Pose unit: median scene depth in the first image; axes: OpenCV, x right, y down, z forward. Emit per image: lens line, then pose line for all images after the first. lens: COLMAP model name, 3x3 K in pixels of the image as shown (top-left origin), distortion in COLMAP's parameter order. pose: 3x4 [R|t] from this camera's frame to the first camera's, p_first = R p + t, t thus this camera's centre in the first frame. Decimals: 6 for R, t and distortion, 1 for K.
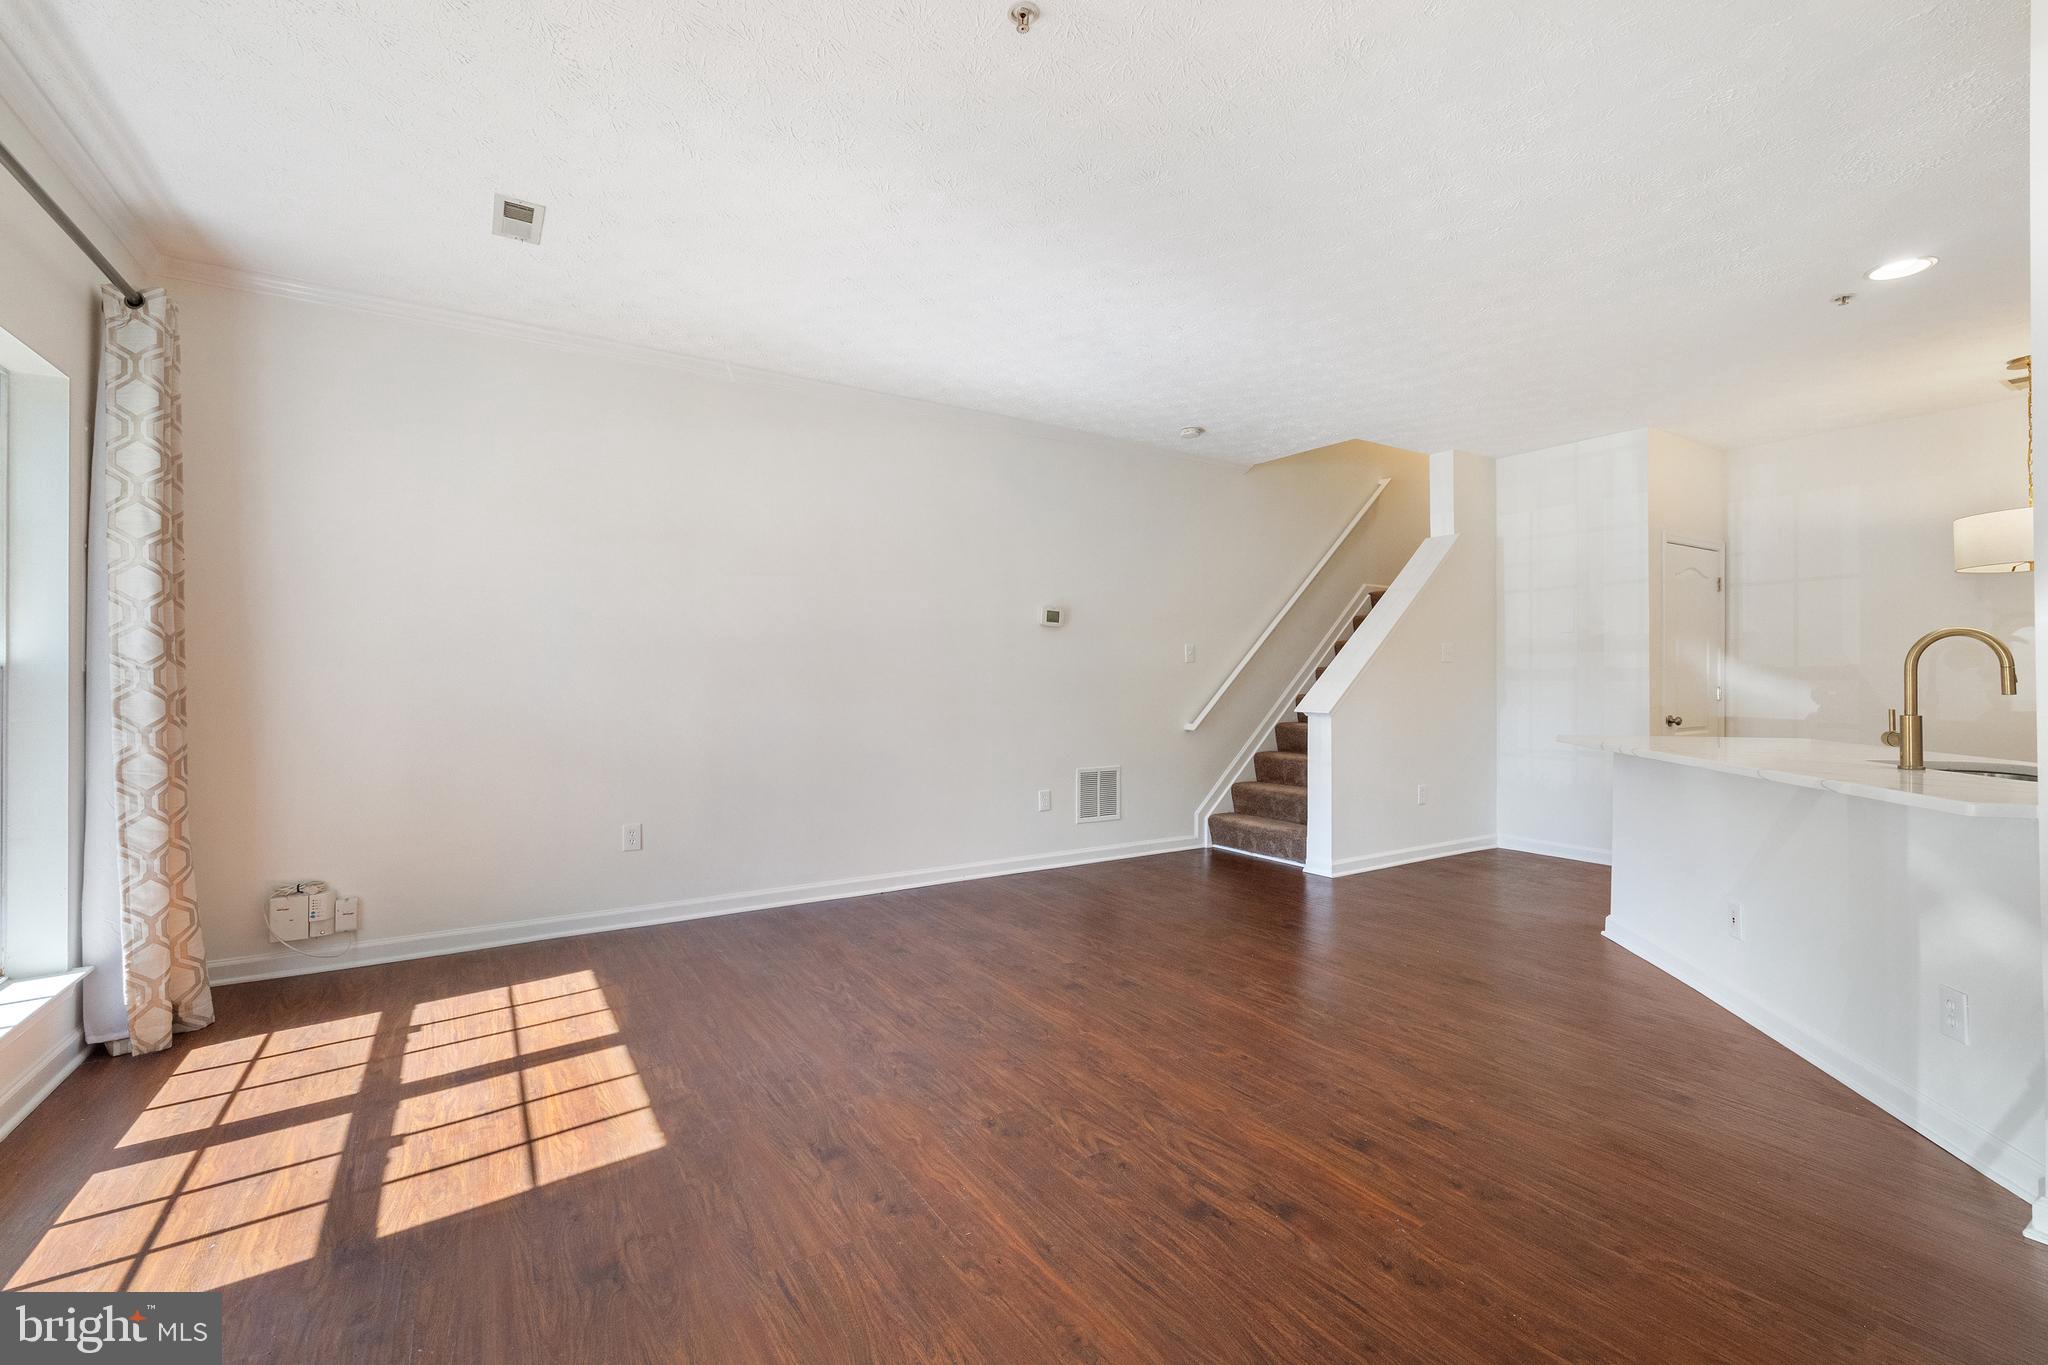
lens RADIAL K [[885.9, 0, 1029.0], [0, 885.9, 677.0], [0, 0, 1]] dist [0.002582, 0.000941]
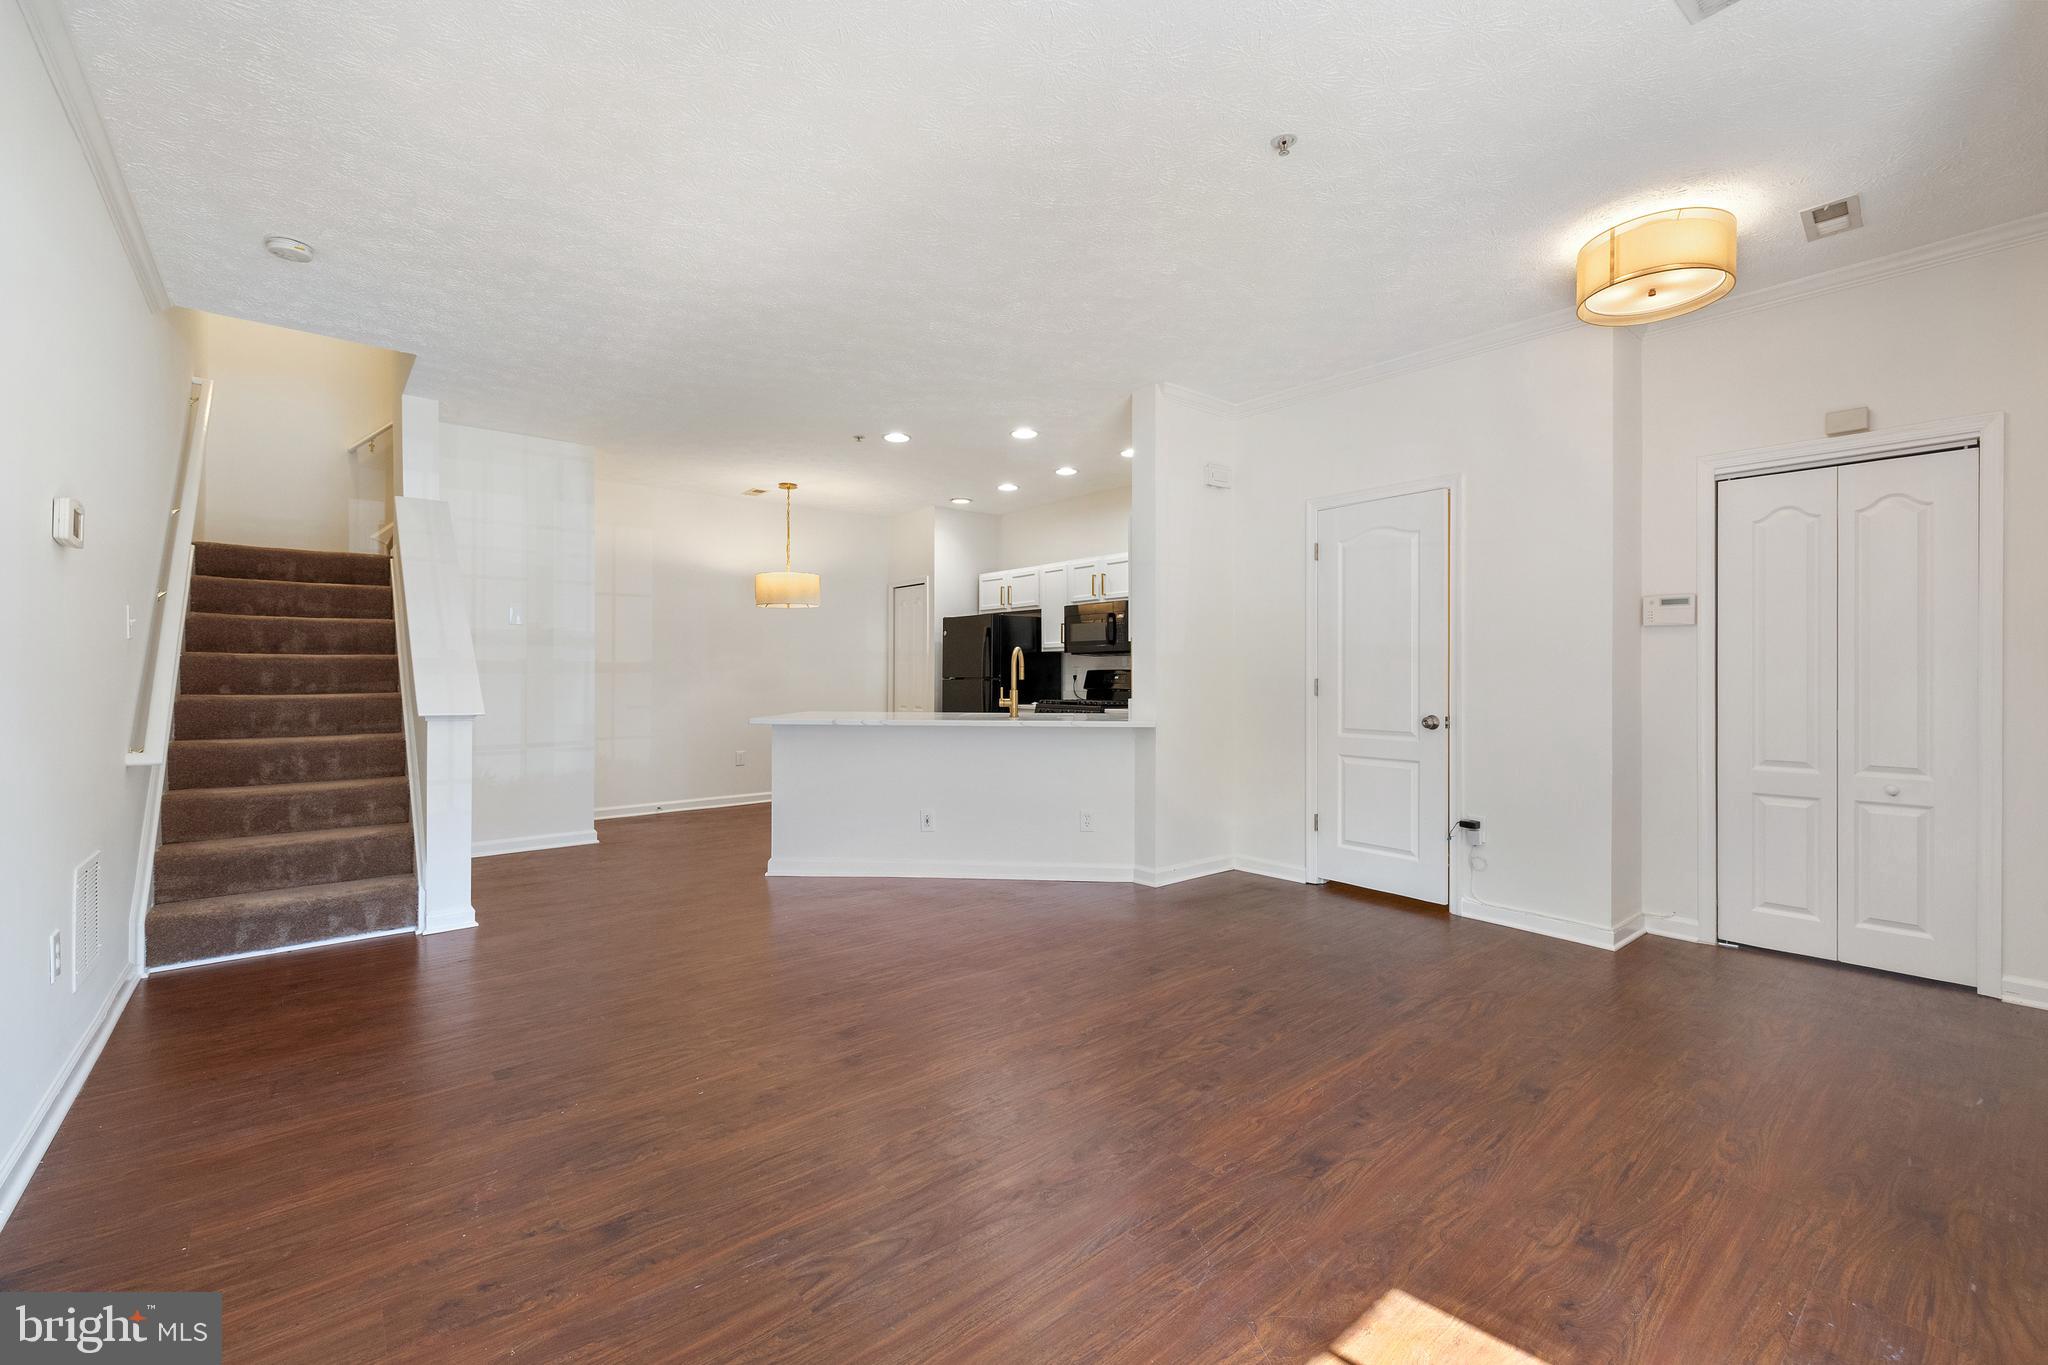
lens RADIAL K [[885.9, 0, 1012.2], [0, 885.9, 677.4], [0, 0, 1]] dist [0.002582, 0.000941]
pose [[-0.143449, -0.005366, 0.989643, -1.139755], [-0.004686, 0.999978, 0.004743, 0.004993], [-0.989647, -0.003957, -0.143471, 1.479651]]
